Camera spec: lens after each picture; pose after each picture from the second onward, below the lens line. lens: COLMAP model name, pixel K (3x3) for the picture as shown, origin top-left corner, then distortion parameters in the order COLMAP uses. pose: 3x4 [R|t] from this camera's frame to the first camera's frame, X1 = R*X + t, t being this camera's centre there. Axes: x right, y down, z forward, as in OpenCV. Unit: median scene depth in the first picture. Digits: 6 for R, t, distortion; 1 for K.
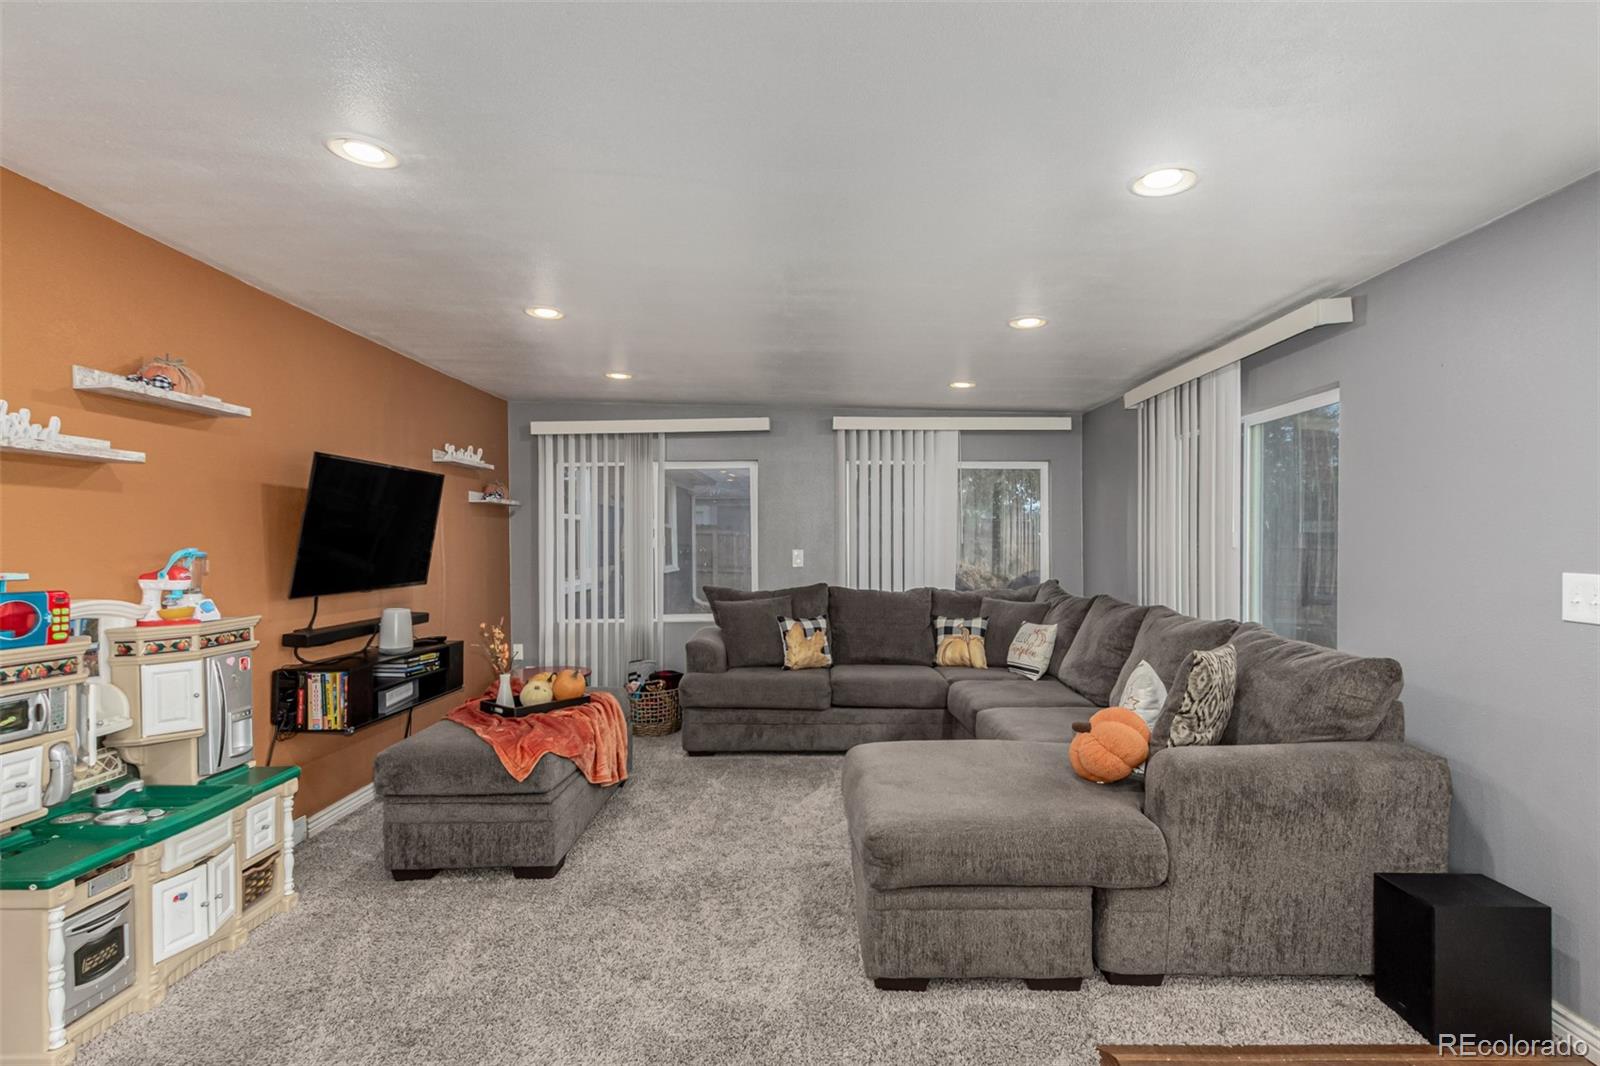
lens RADIAL K [[761.7, 0, 807.8], [0, 761.7, 533.3], [0, 0, 1]] dist [0.006236, -0.000780]
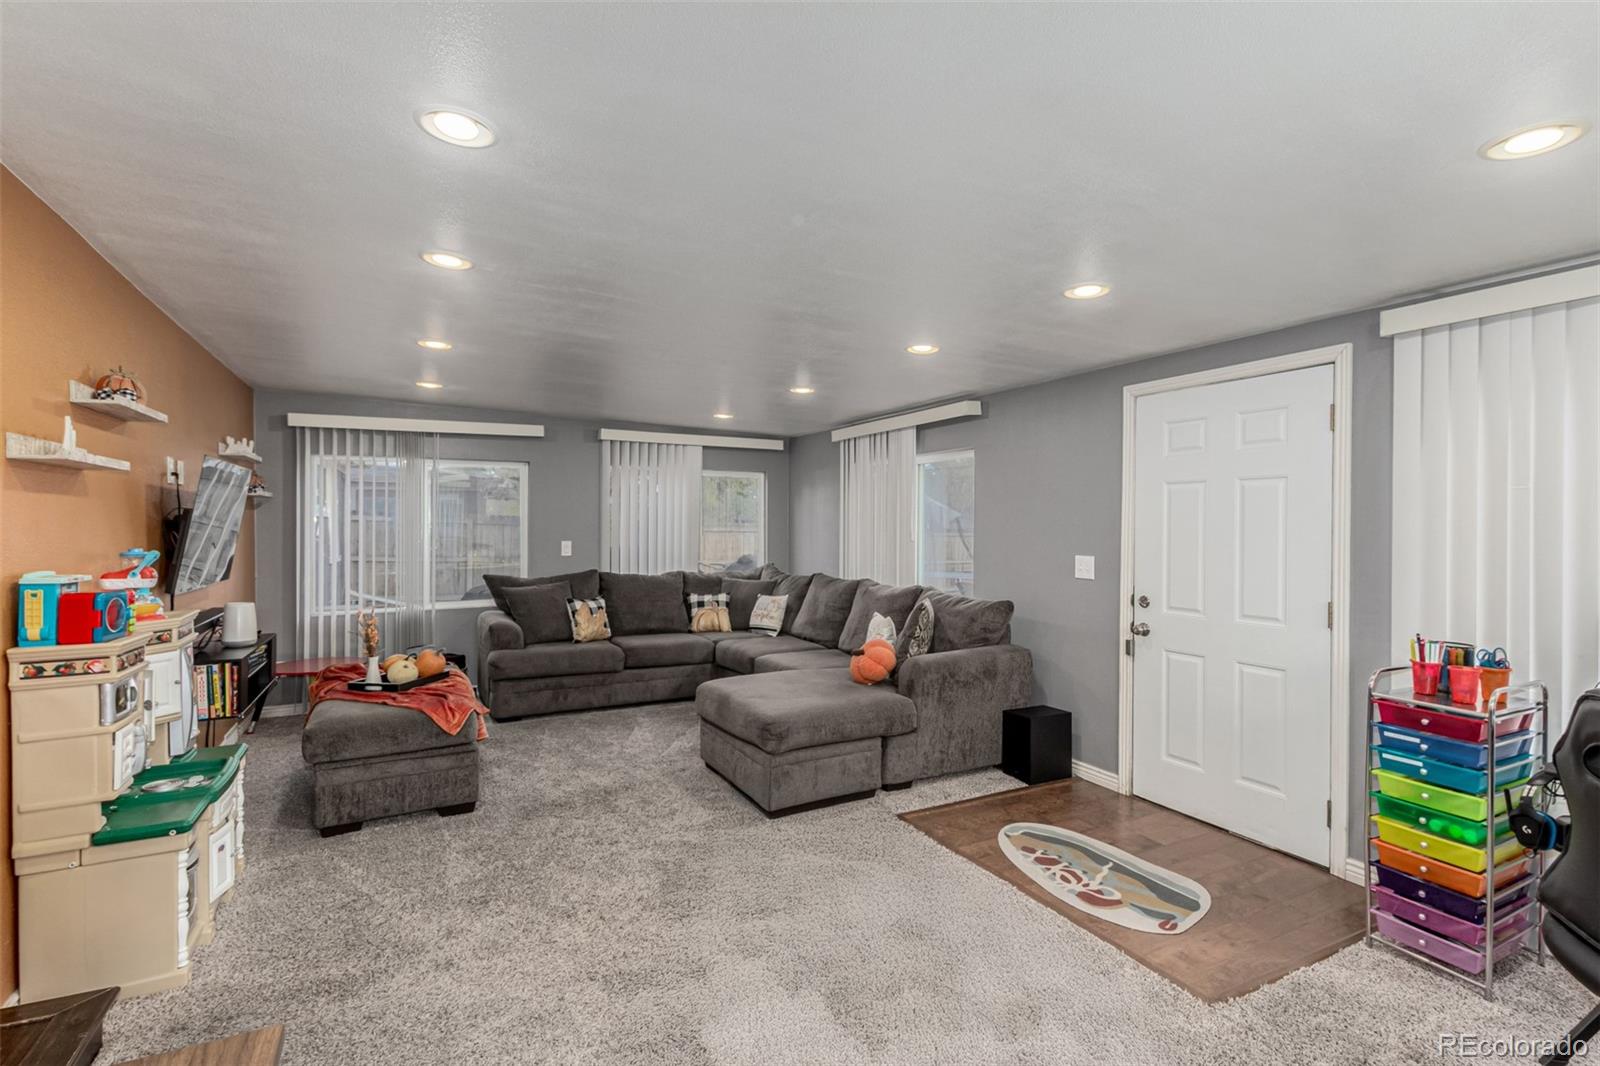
lens RADIAL K [[741.7, 0, 800.0], [0, 741.7, 513.4], [0, 0, 1]] dist [0.001518, -0.000215]
pose [[0.887401, 0.012021, 0.460842, -0.421507], [-0.009077, 0.999922, -0.008605, -0.026560], [-0.460909, 0.003454, 0.887441, -0.312530]]
